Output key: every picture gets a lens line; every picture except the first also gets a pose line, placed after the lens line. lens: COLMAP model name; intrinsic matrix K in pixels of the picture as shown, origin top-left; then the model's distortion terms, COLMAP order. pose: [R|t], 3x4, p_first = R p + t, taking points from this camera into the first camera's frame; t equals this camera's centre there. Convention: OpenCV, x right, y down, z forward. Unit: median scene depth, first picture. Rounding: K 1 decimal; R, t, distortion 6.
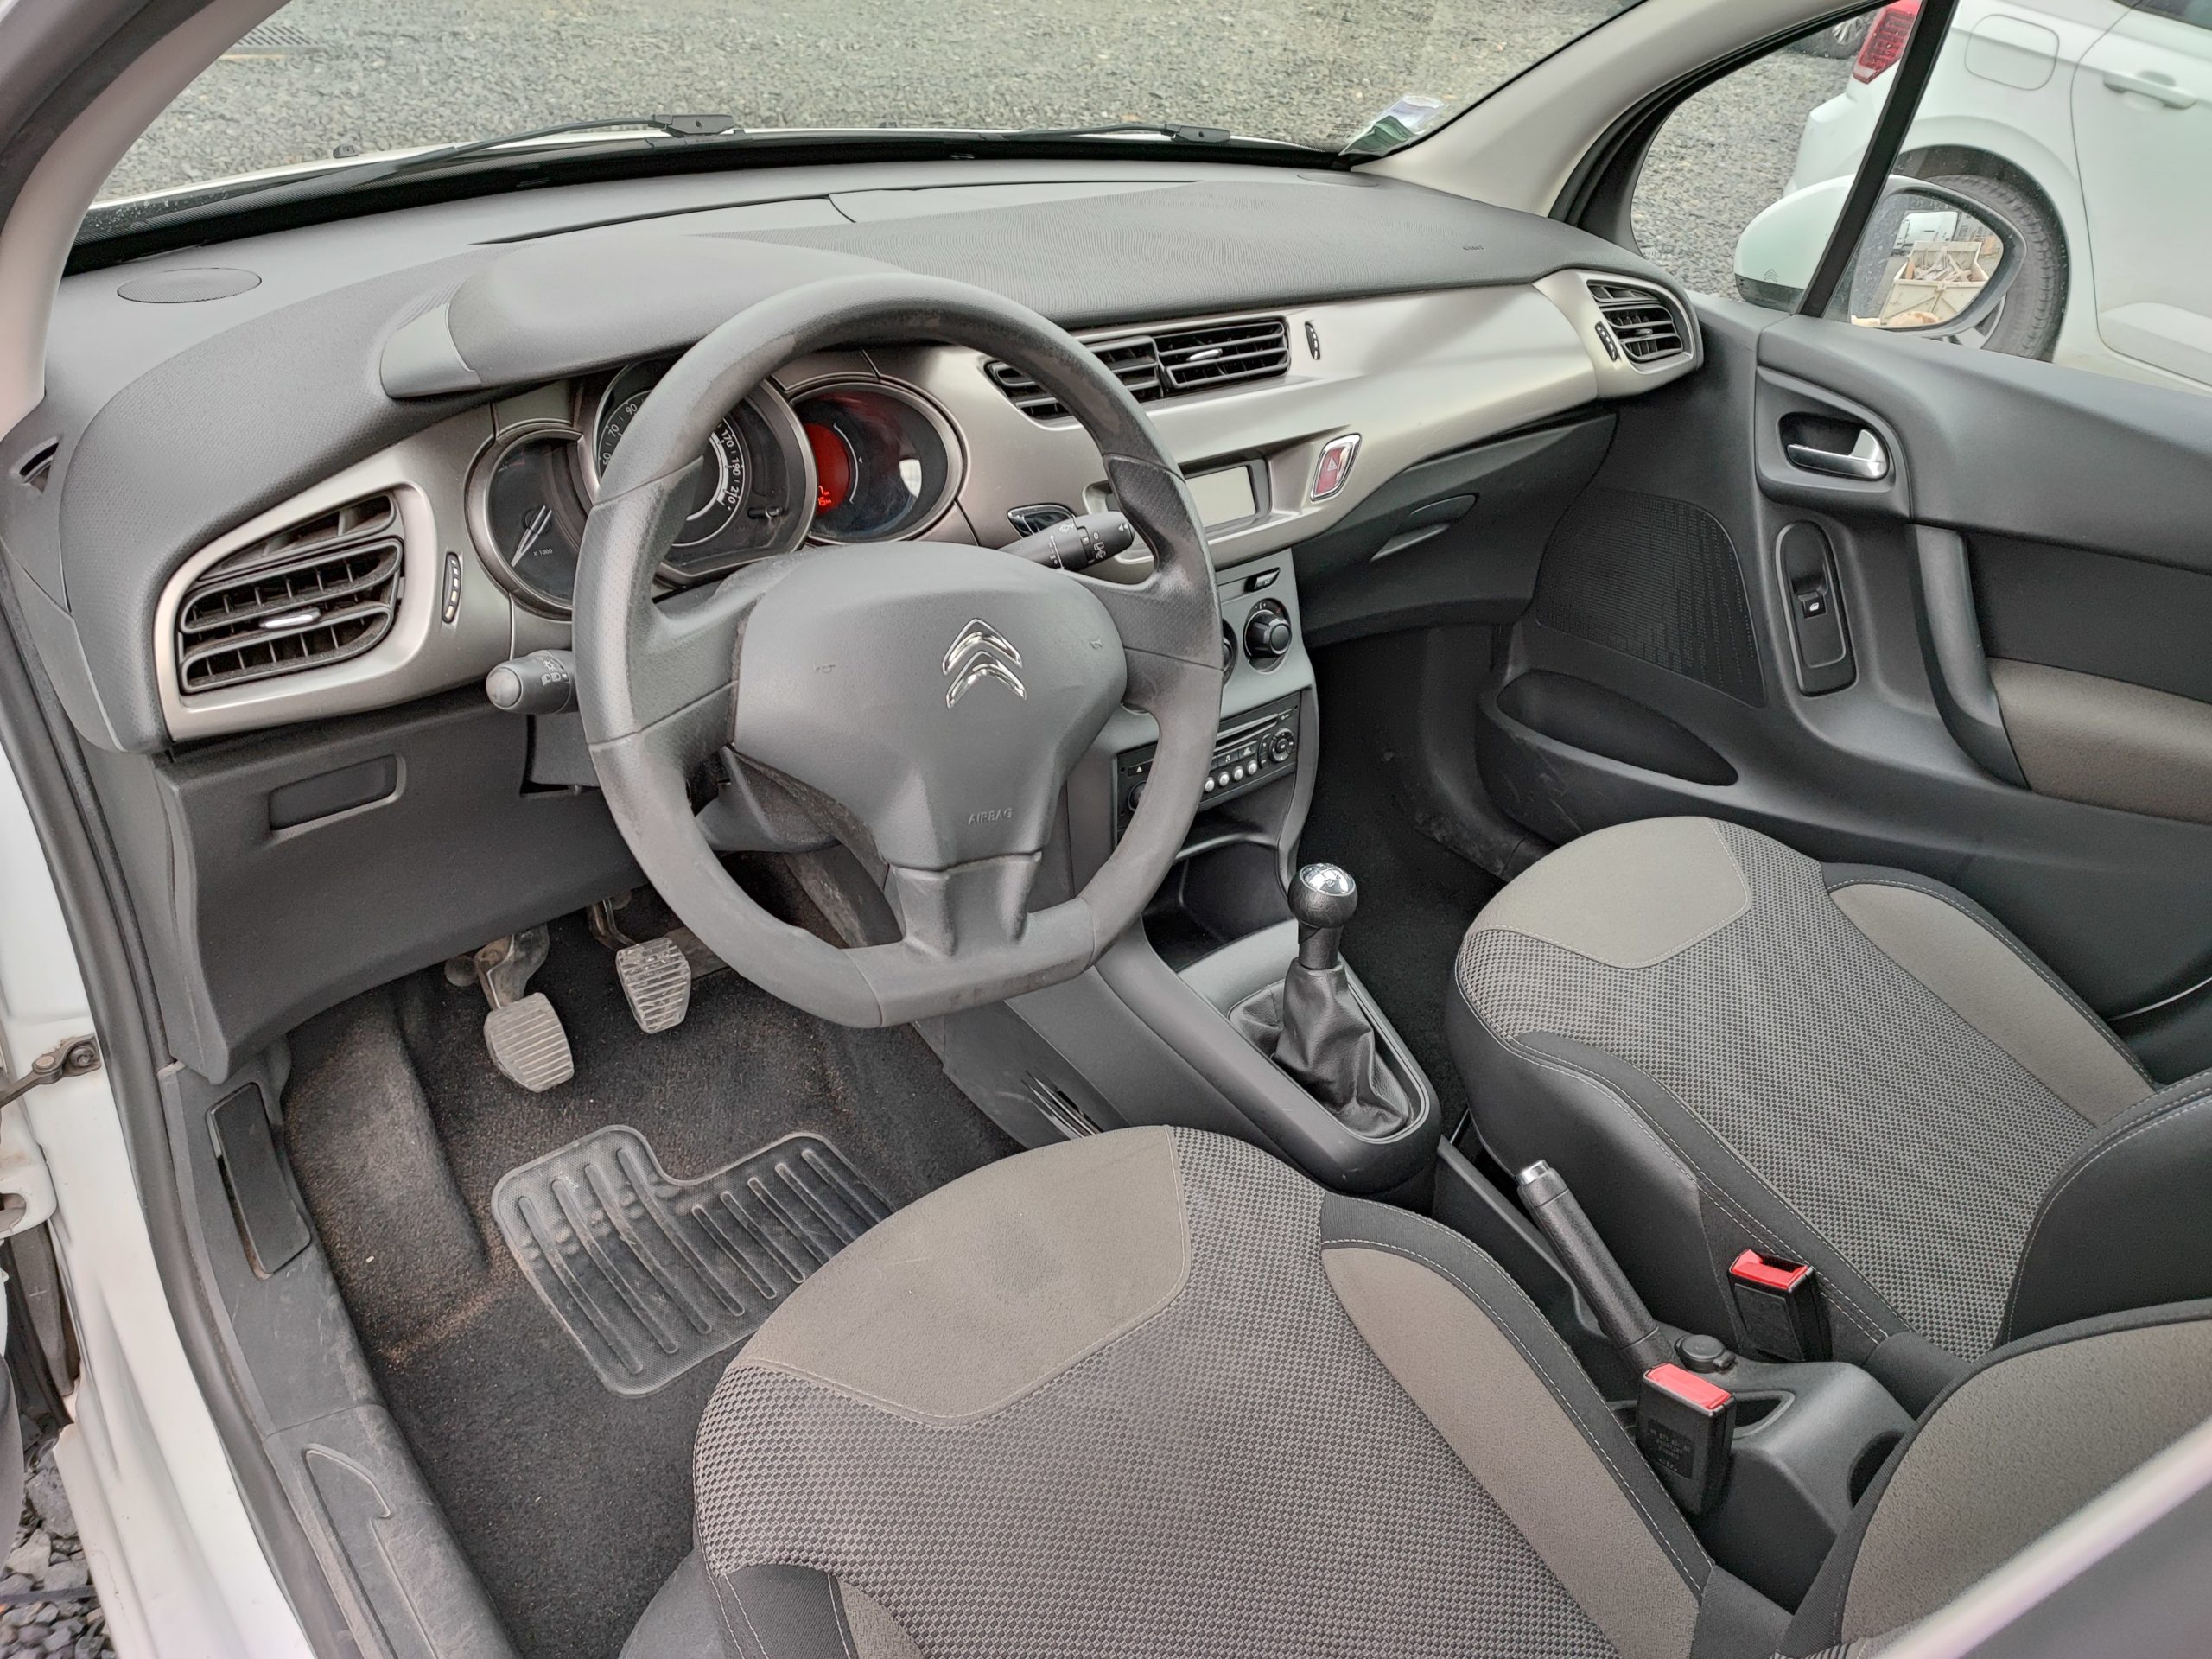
lens RADIAL K [[1577.5, 0, 1154.9], [0, 1577.5, 830.3], [0, 0, 1]] dist [0.021144, 0.000481]
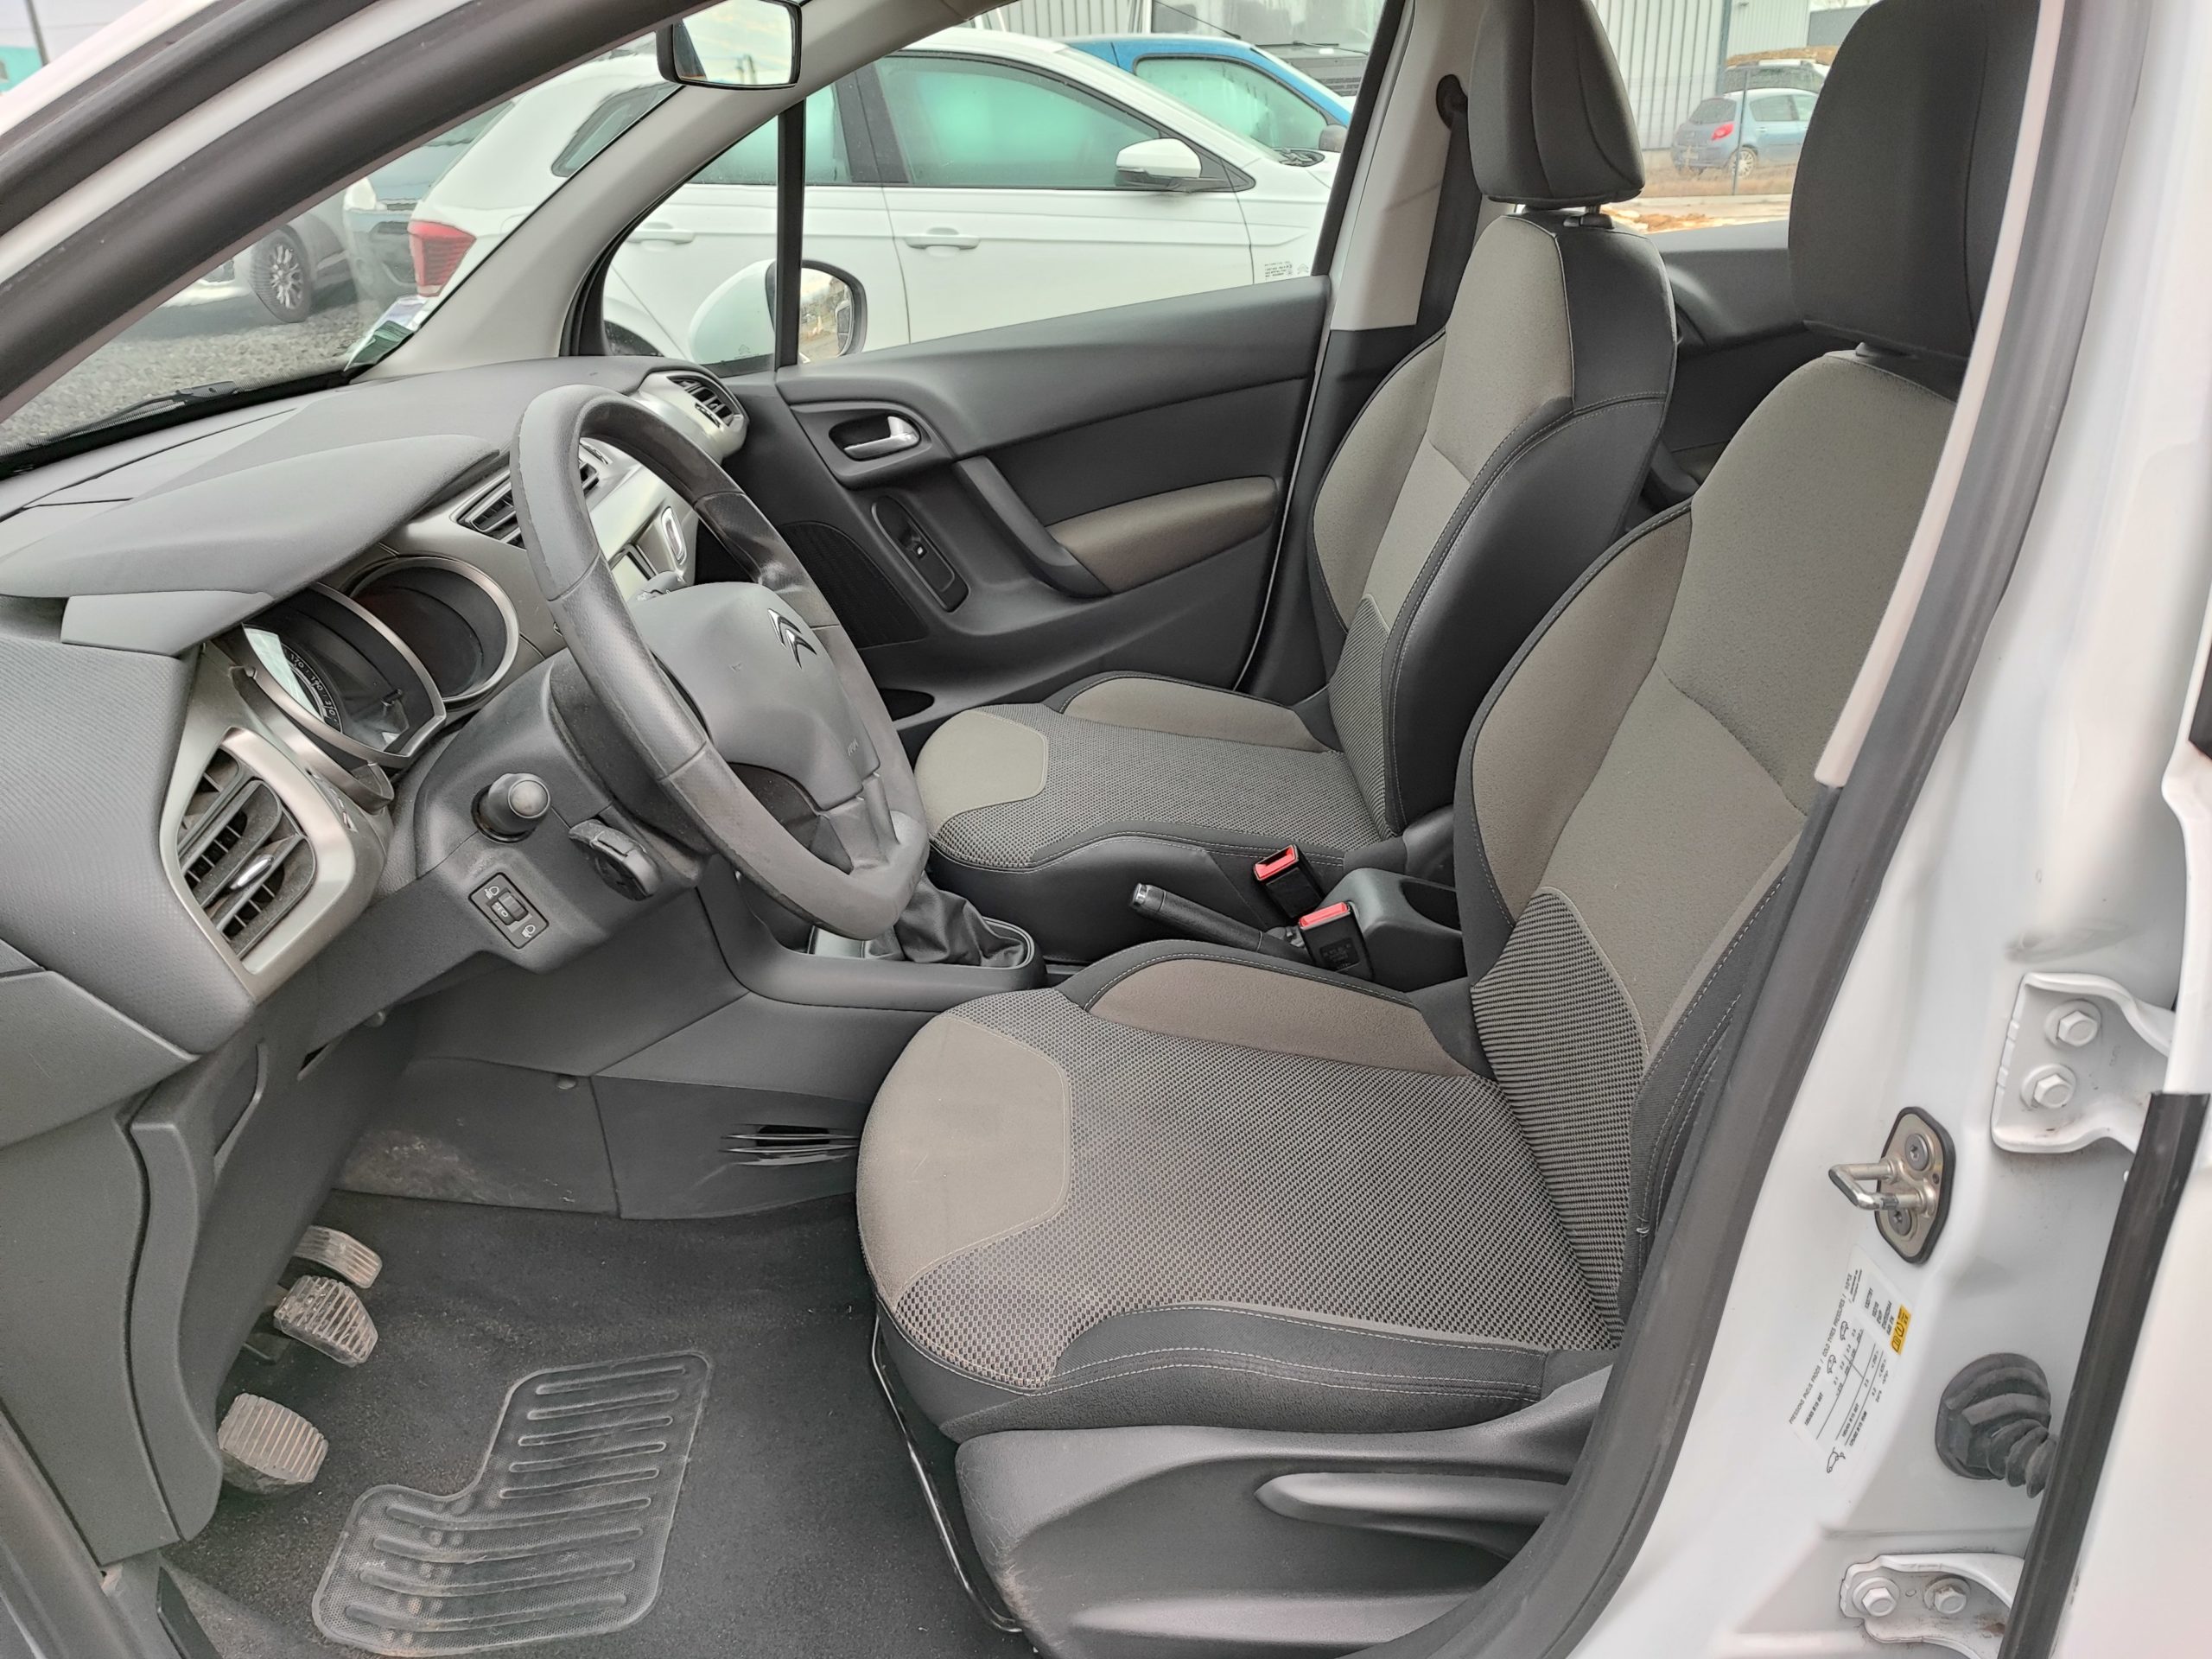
lens RADIAL K [[1605.4, 0, 1112.3], [0, 1605.4, 837.7], [0, 0, 1]] dist [0.044962, -0.079295]
pose [[0.599795, -0.463941, 0.651923, -0.530883], [0.548389, 0.831653, 0.087306, 0.032990], [-0.582679, 0.305142, 0.753242, -0.040805]]
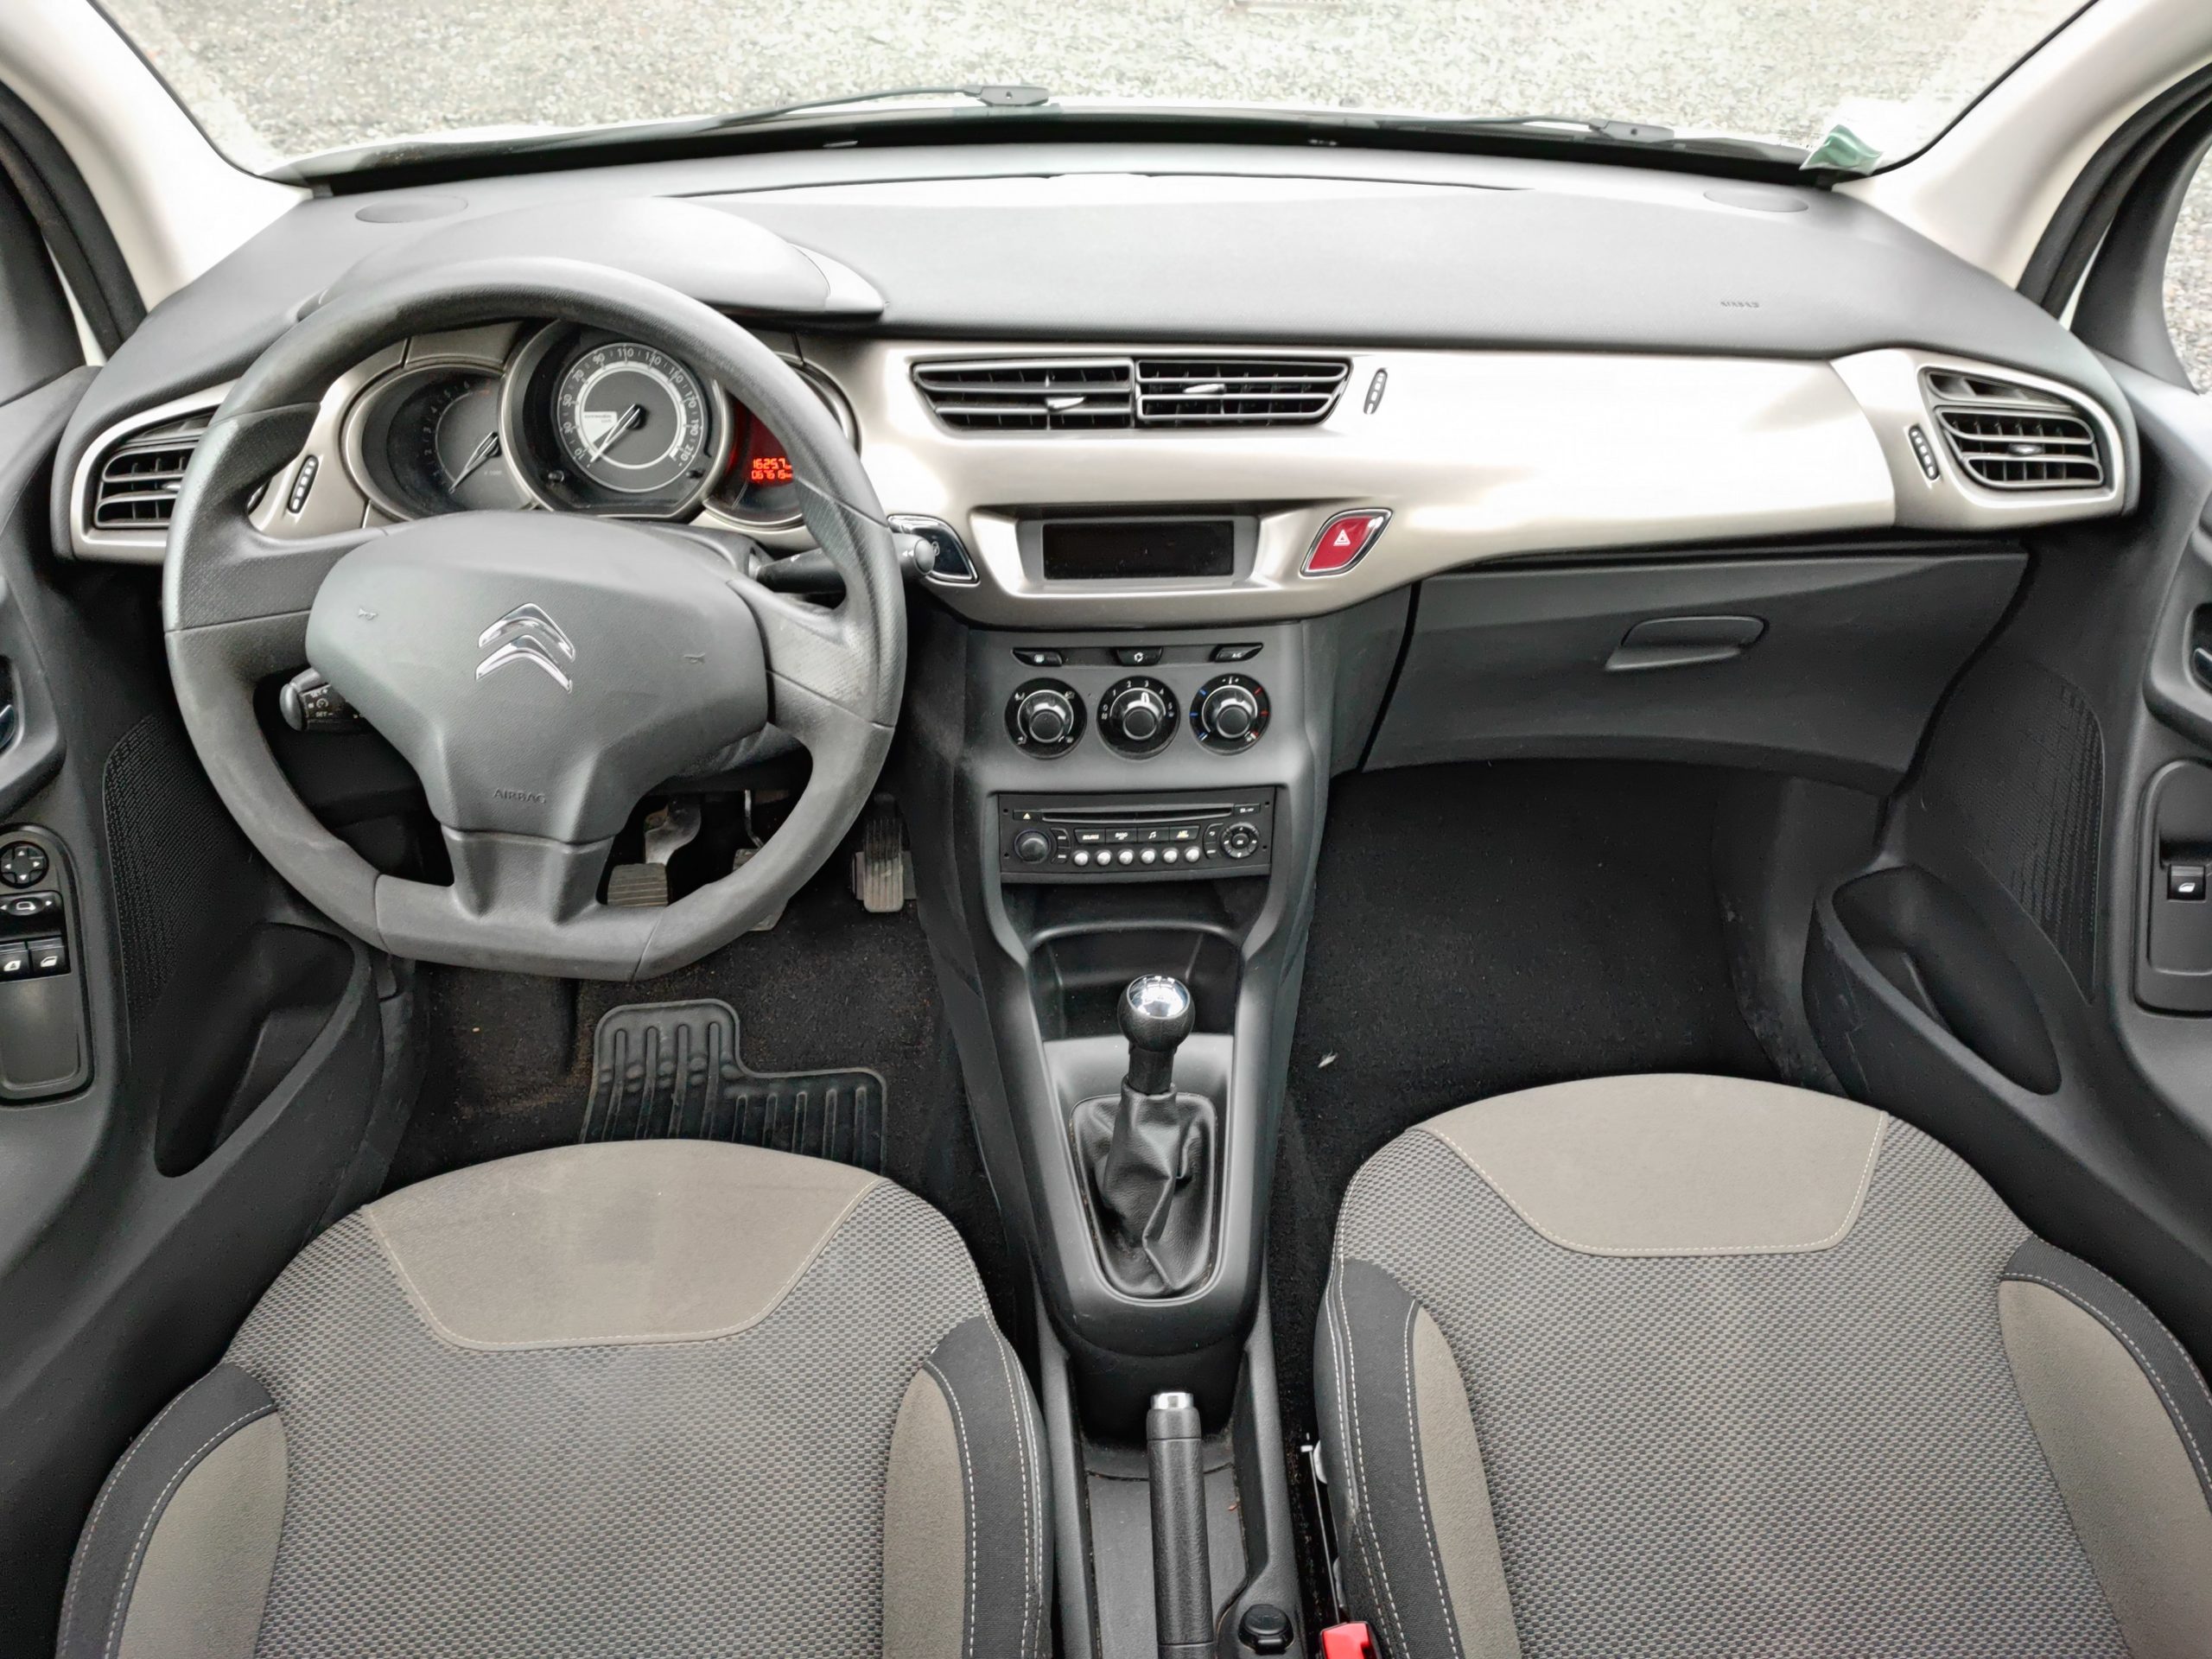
lens RADIAL K [[1605.4, 0, 1112.3], [0, 1605.4, 837.7], [0, 0, 1]] dist [0.044962, -0.079295]
pose [[0.805046, 0.288218, -0.518489, 0.448990], [-0.277728, 0.955452, 0.099895, -0.115381], [0.524183, 0.063579, 0.849229, 0.189064]]
